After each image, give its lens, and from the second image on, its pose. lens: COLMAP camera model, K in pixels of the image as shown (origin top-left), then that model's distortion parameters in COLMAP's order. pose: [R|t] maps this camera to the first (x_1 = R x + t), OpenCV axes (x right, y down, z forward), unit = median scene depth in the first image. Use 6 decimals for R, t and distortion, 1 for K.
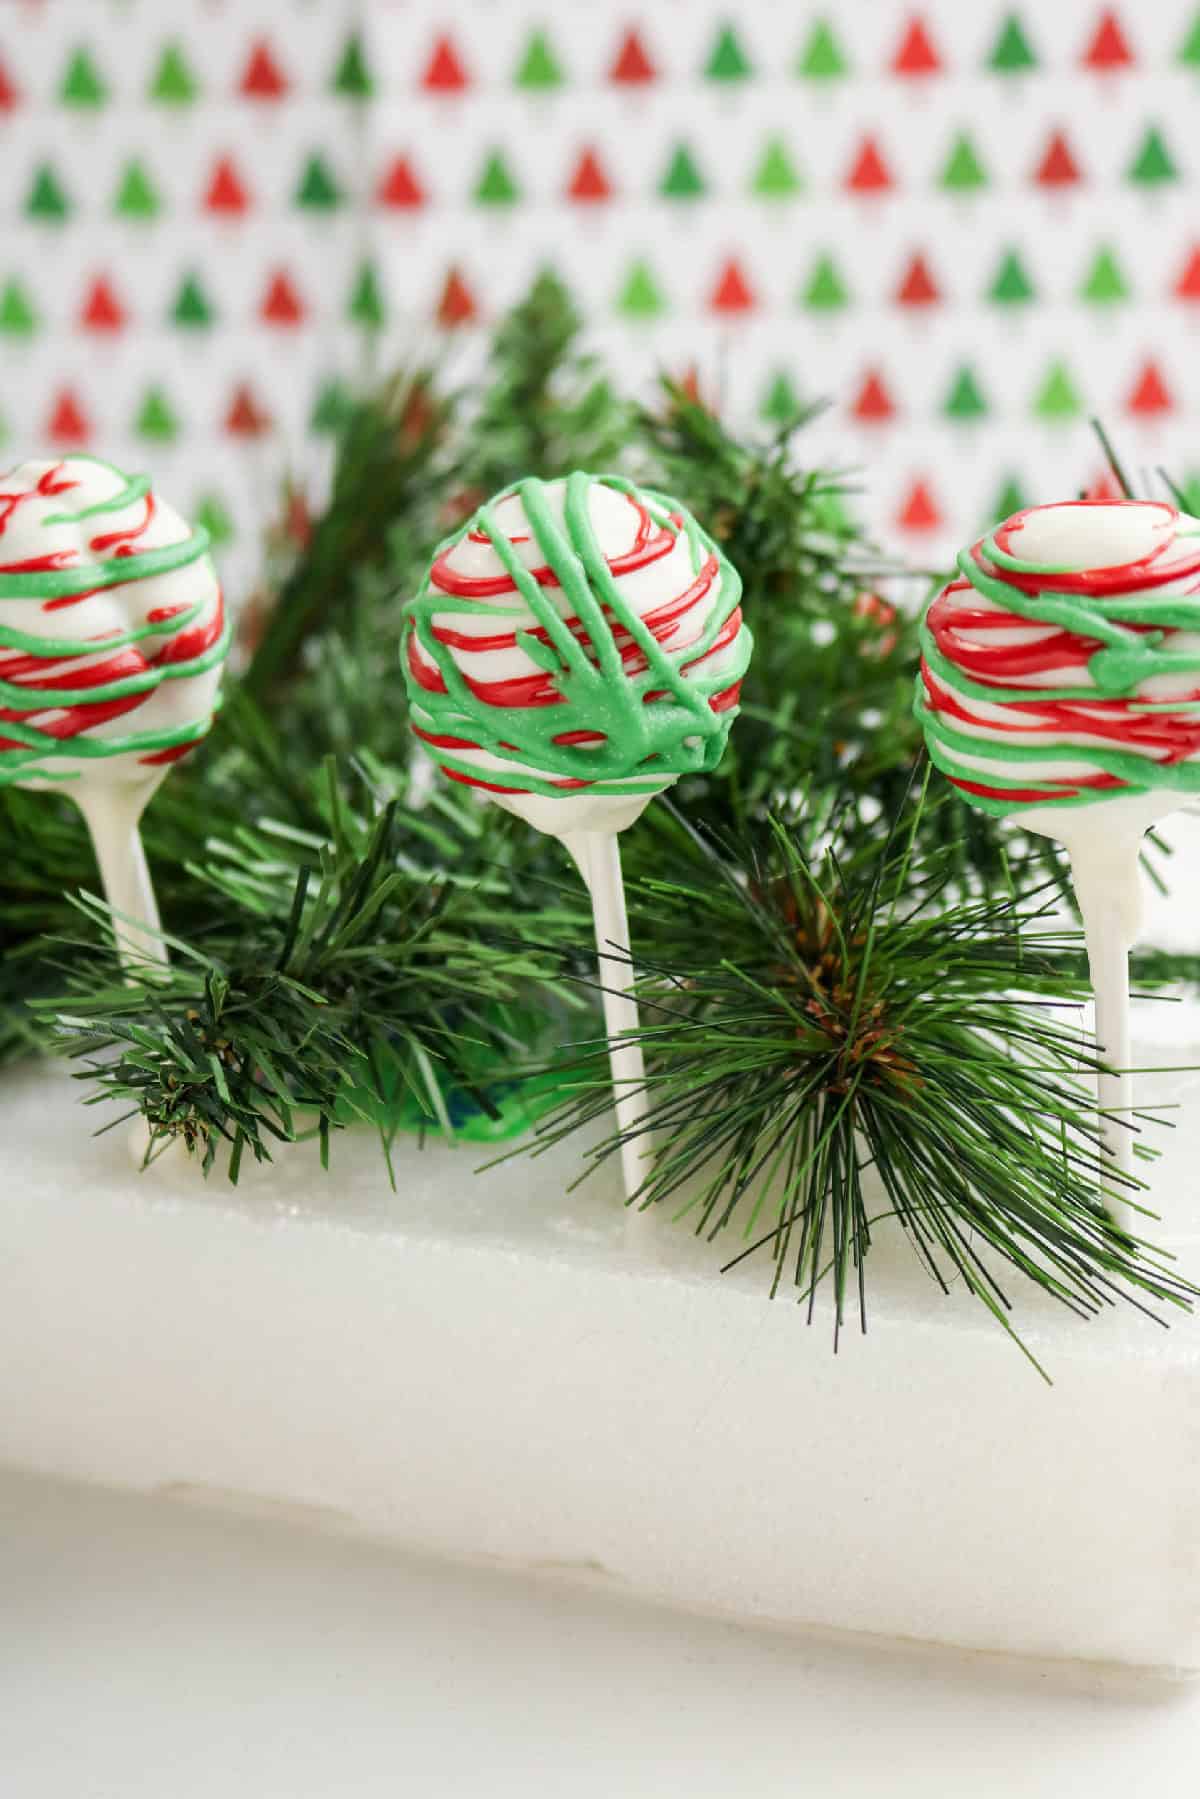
lens RADIAL K [[3153.0, 0, 600.0], [0, 3153.0, 899.5], [0, 0, 1]] dist [-0.019499, 0.196809]
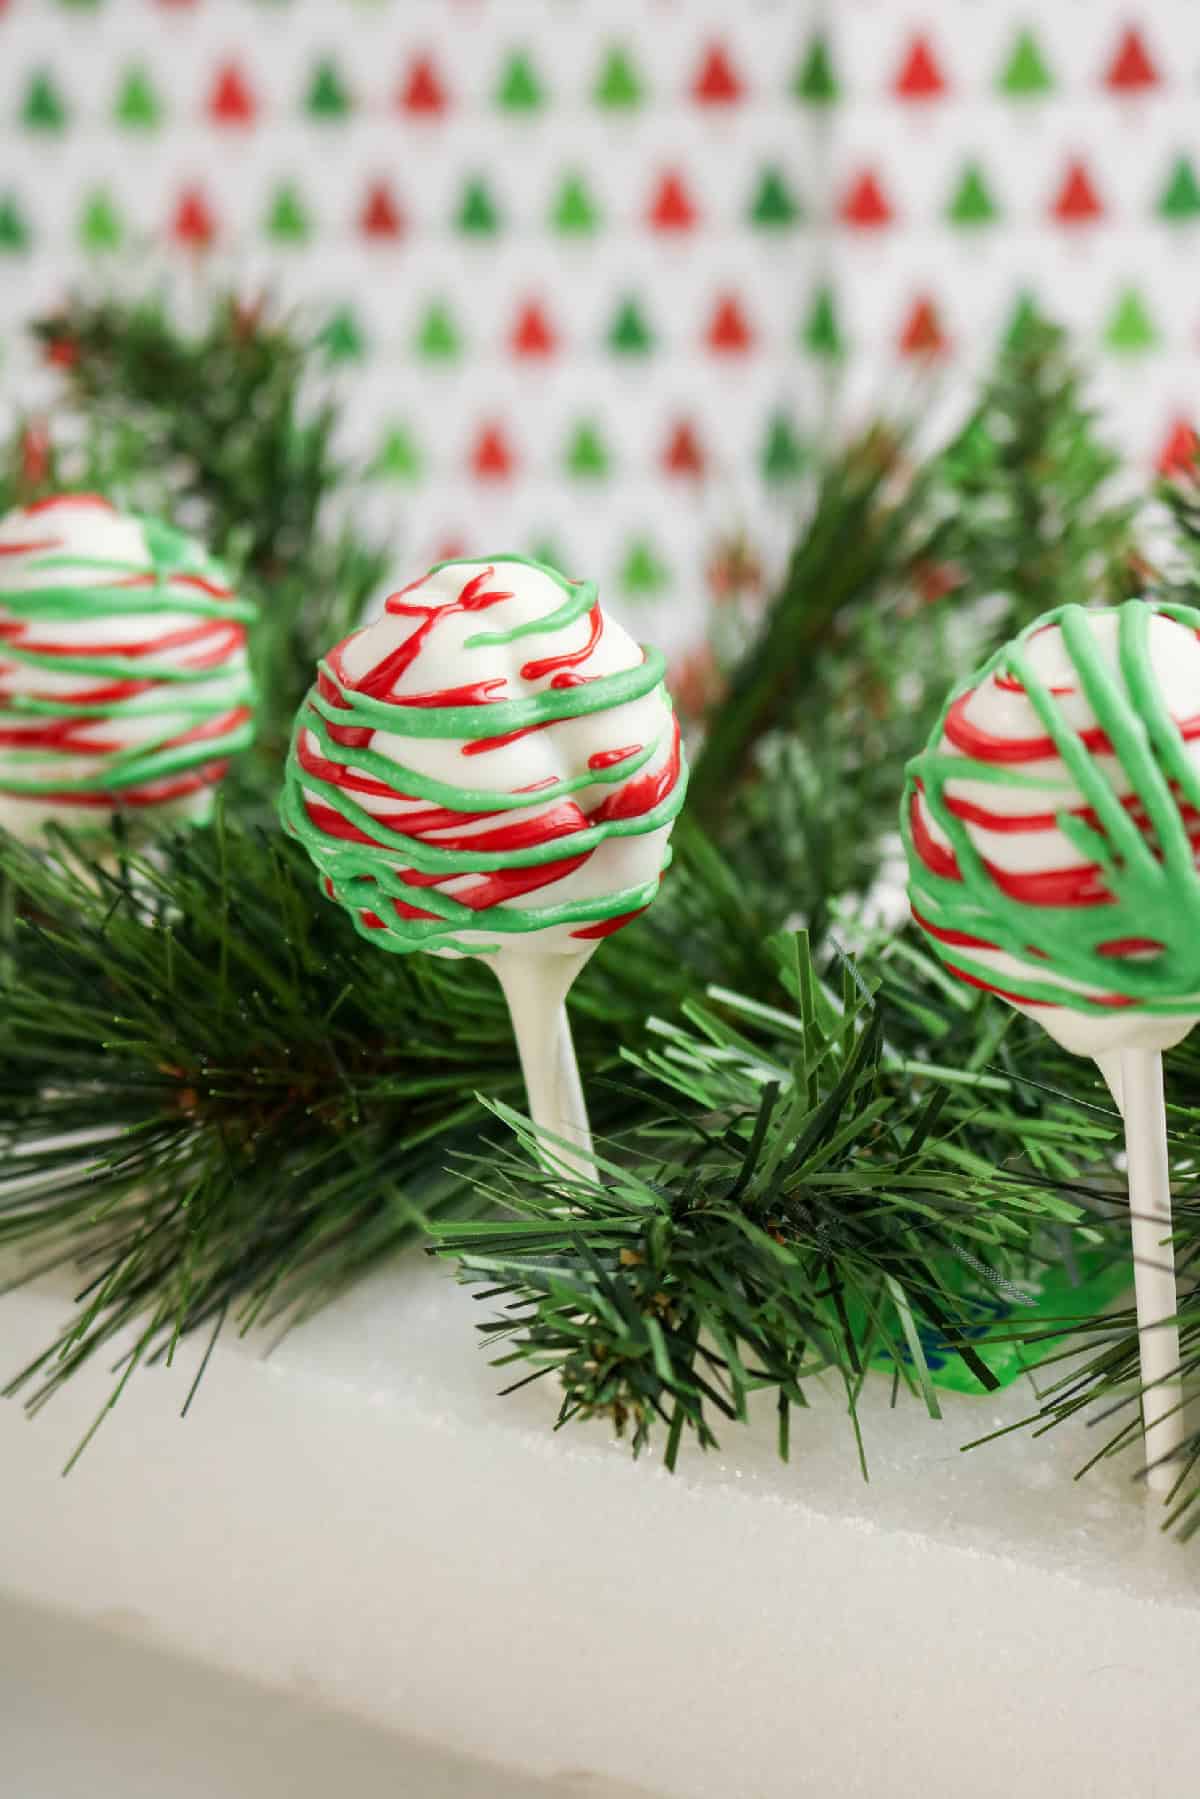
lens RADIAL K [[3153.0, 0, 600.0], [0, 3153.0, 899.5], [0, 0, 1]] dist [-0.019499, 0.196809]
pose [[0.991473, 0.035841, -0.125289, -0.037597], [-0.035485, 0.999357, 0.005074, -0.058920], [0.125390, -0.000585, 0.992107, 0.194387]]
